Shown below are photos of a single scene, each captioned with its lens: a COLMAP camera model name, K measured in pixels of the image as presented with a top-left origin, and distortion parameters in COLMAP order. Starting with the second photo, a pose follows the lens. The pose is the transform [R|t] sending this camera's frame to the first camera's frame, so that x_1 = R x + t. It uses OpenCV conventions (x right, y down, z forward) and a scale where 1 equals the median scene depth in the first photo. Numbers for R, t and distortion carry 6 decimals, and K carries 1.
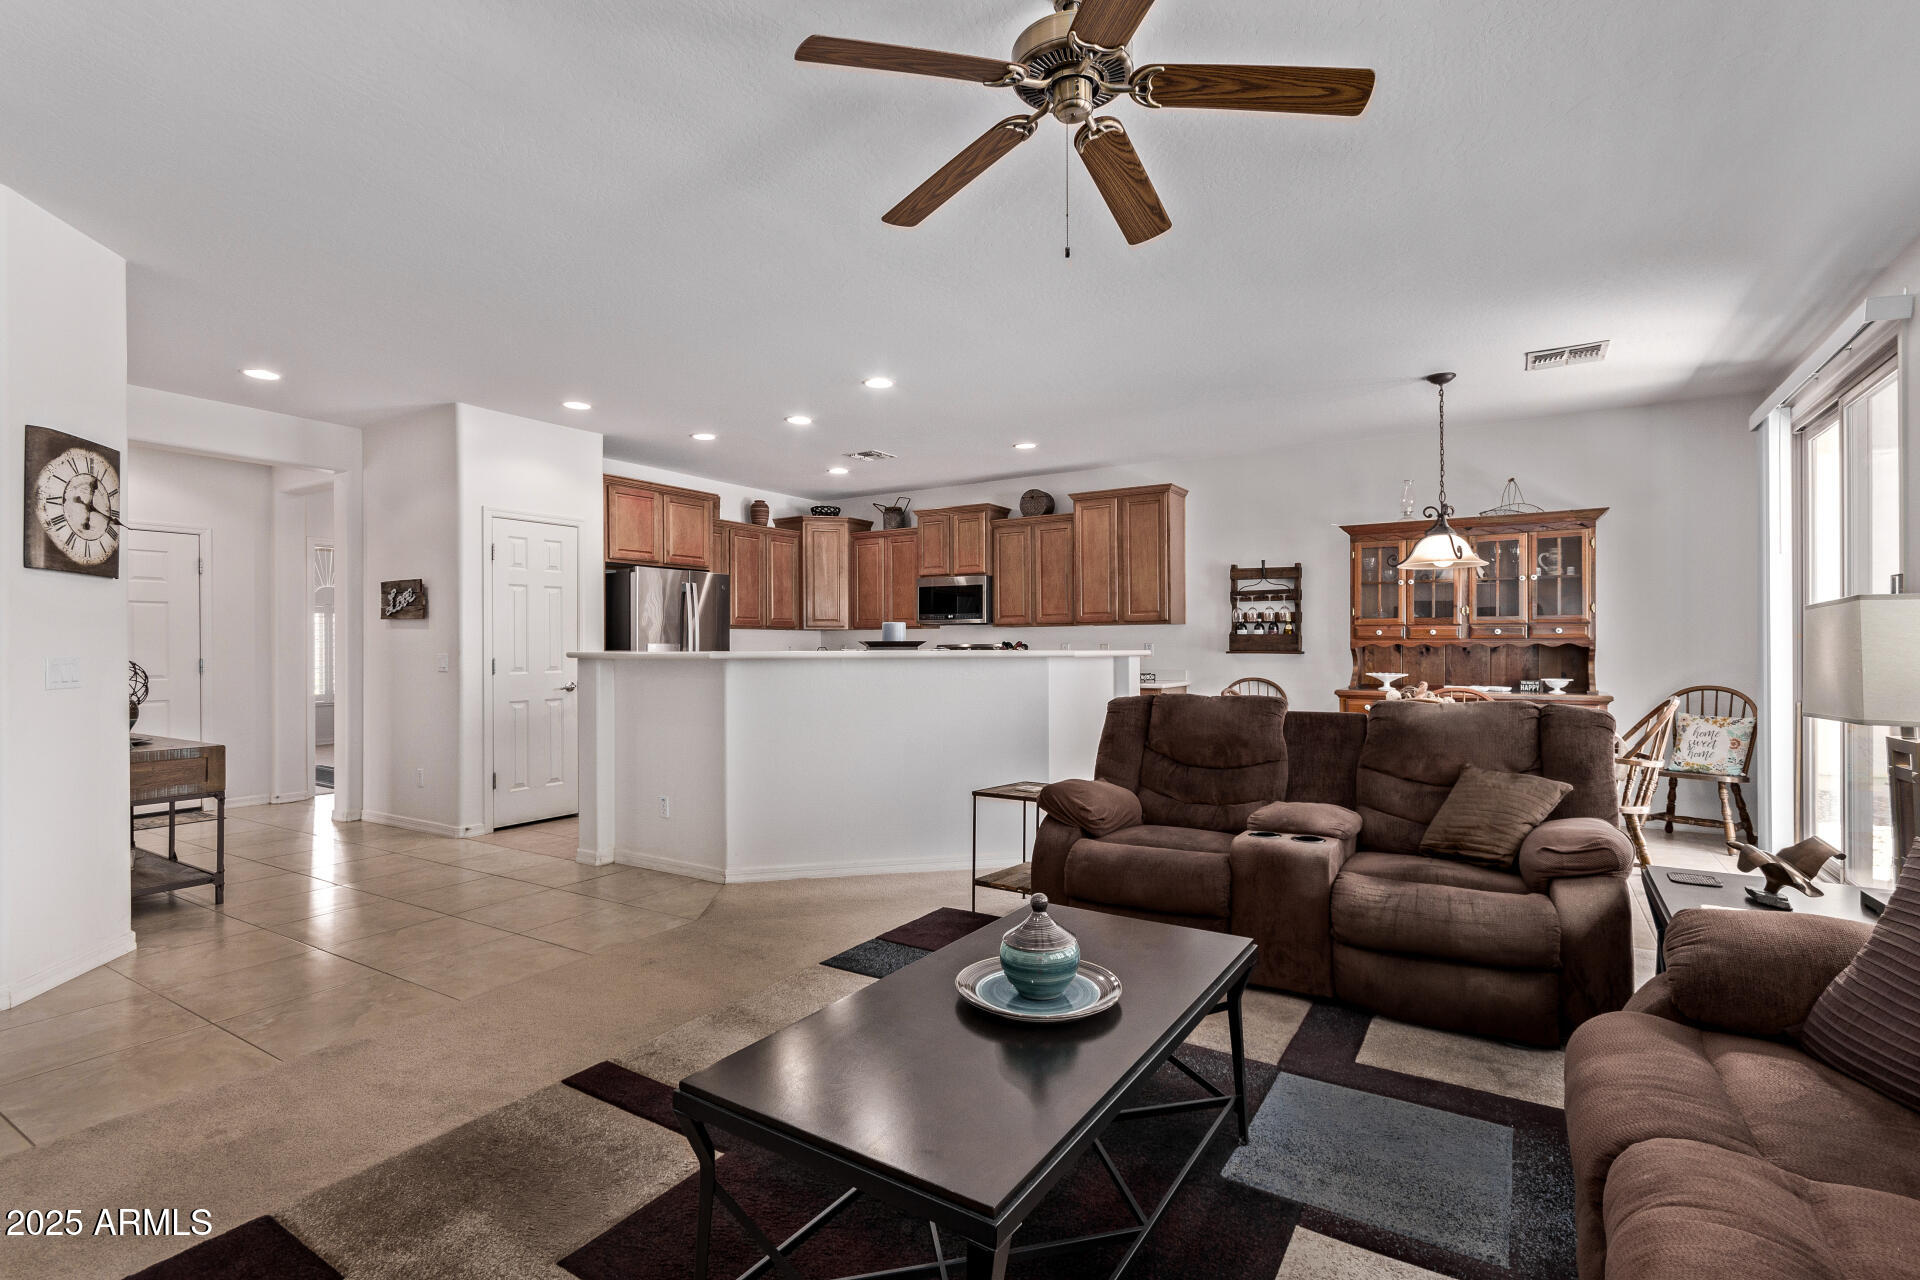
lens RADIAL K [[893.8, 0, 947.5], [0, 893.8, 643.9], [0, 0, 1]] dist [0.014219, -0.001241]
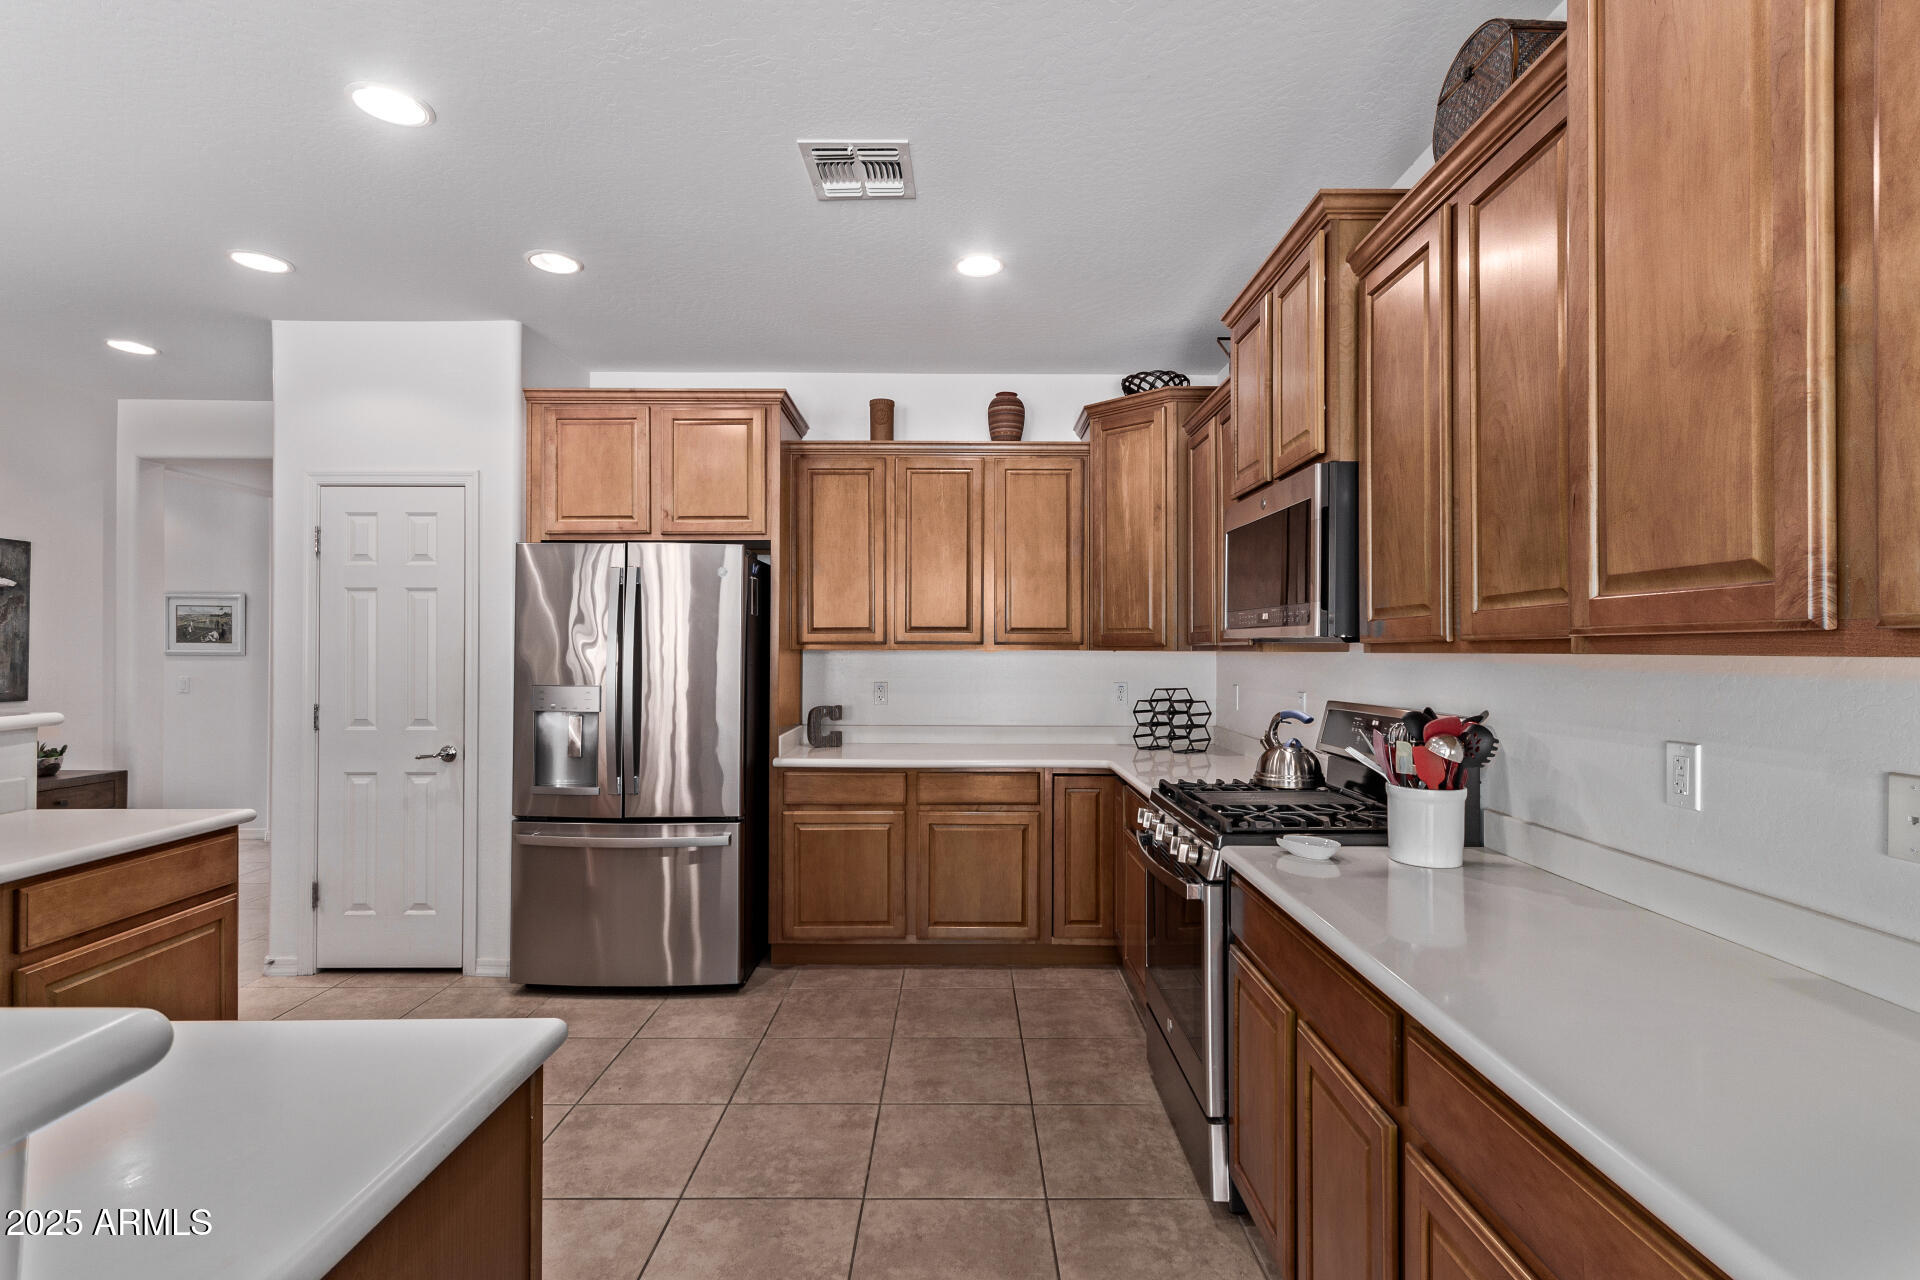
lens RADIAL K [[893.8, 0, 962.8], [0, 893.8, 636.0], [0, 0, 1]] dist [0.014219, -0.001241]
pose [[0.533404, -0.005230, -0.845845, 0.240422], [-0.003397, 0.999960, -0.008326, -0.024282], [0.845854, 0.007314, 0.533364, 0.858431]]
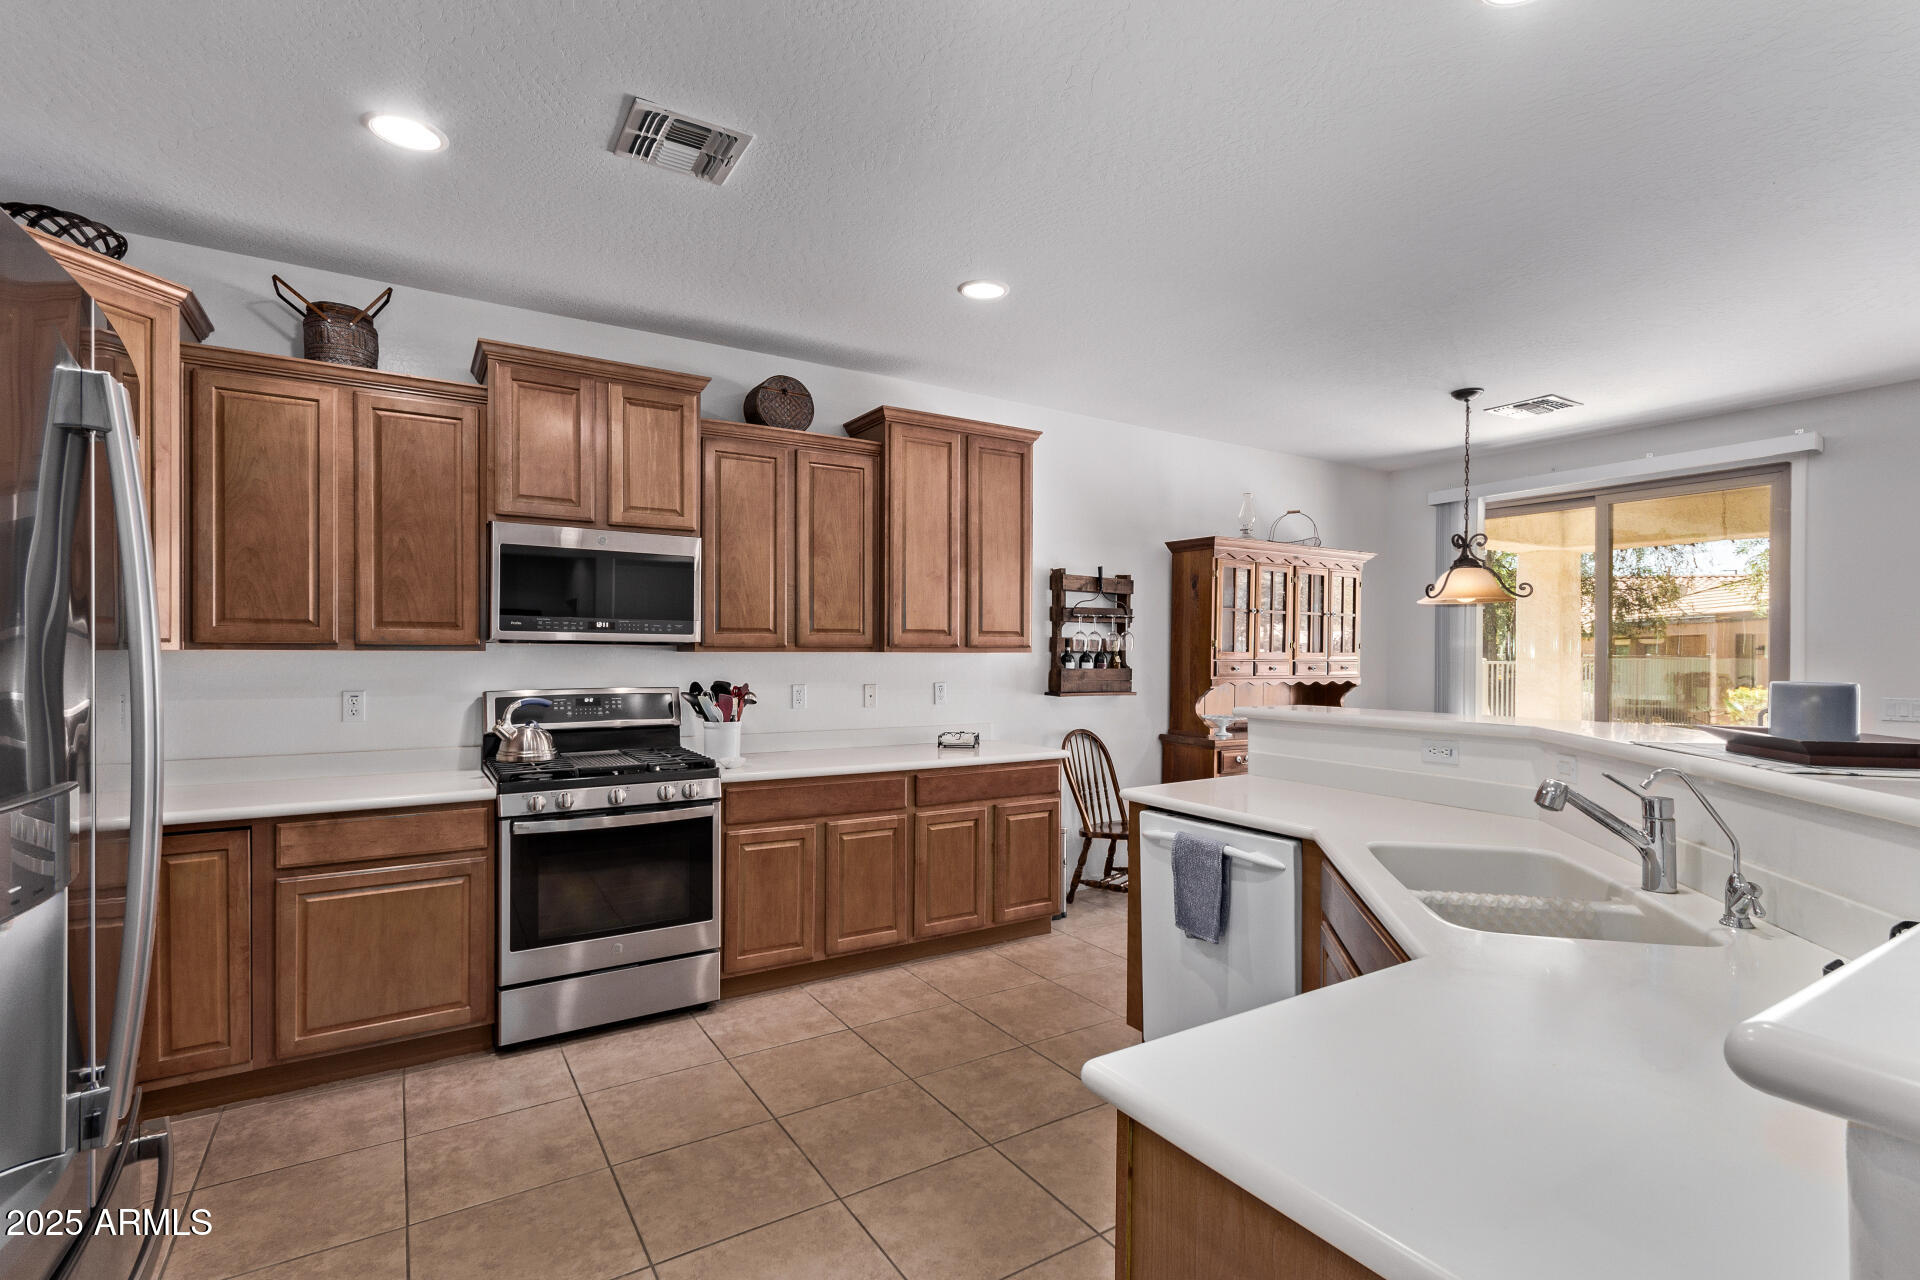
lens RADIAL K [[922.2, 0, 1006.0], [0, 922.2, 650.6], [0, 0, 1]] dist [-0.001573, 0.001154]
pose [[0.384655, 0.008692, 0.923020, -0.356348], [-0.009649, 0.999939, -0.005395, -0.020949], [-0.923010, -0.006831, 0.384715, 0.766938]]
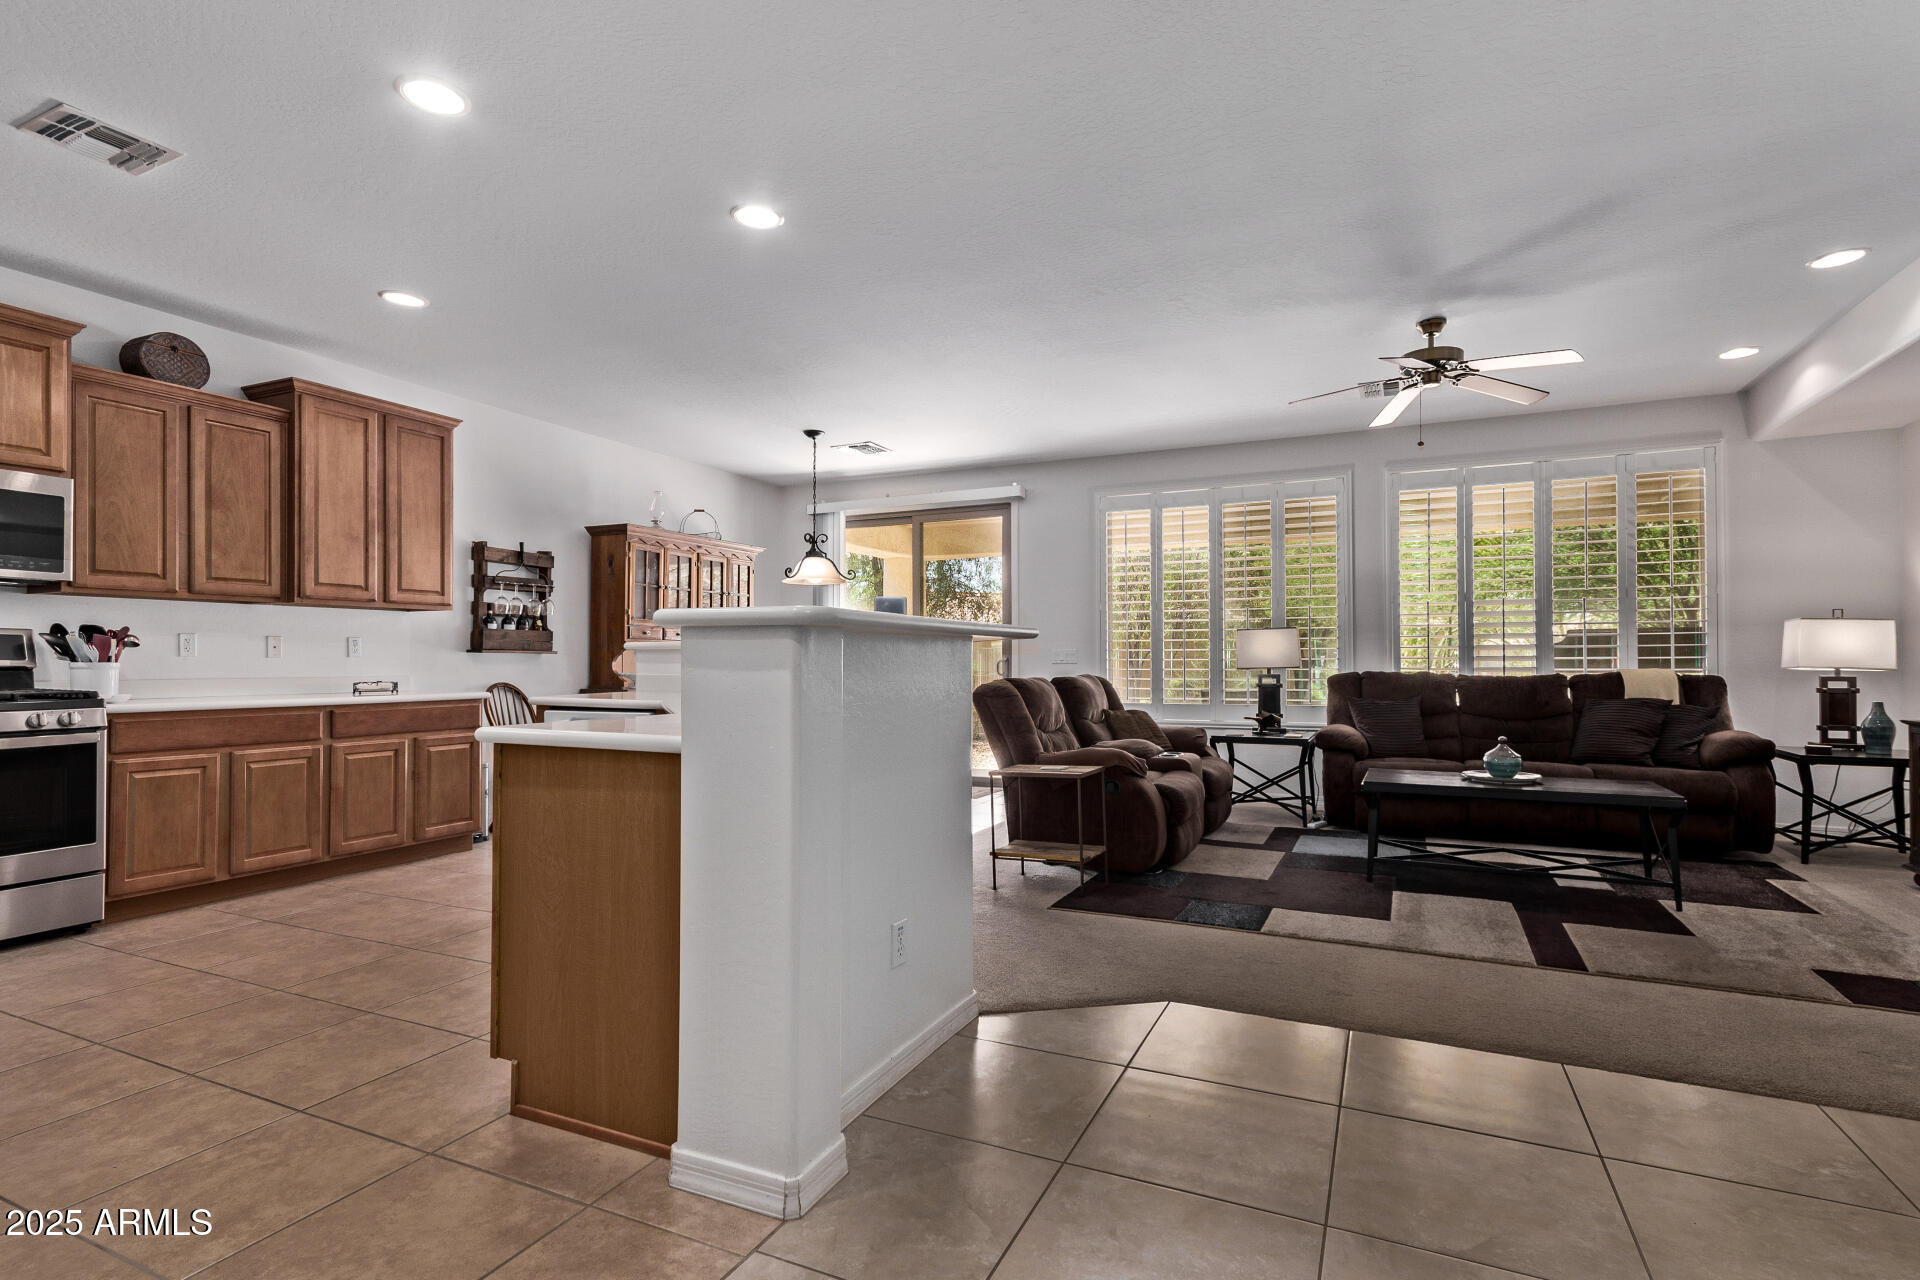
lens RADIAL K [[893.8, 0, 979.2], [0, 893.8, 649.6], [0, 0, 1]] dist [0.014219, -0.001241]
pose [[-0.158467, 0.016428, 0.987228, -0.536460], [0.001896, 0.999865, -0.016334, 0.021263], [-0.987362, -0.000717, -0.158476, 0.693663]]
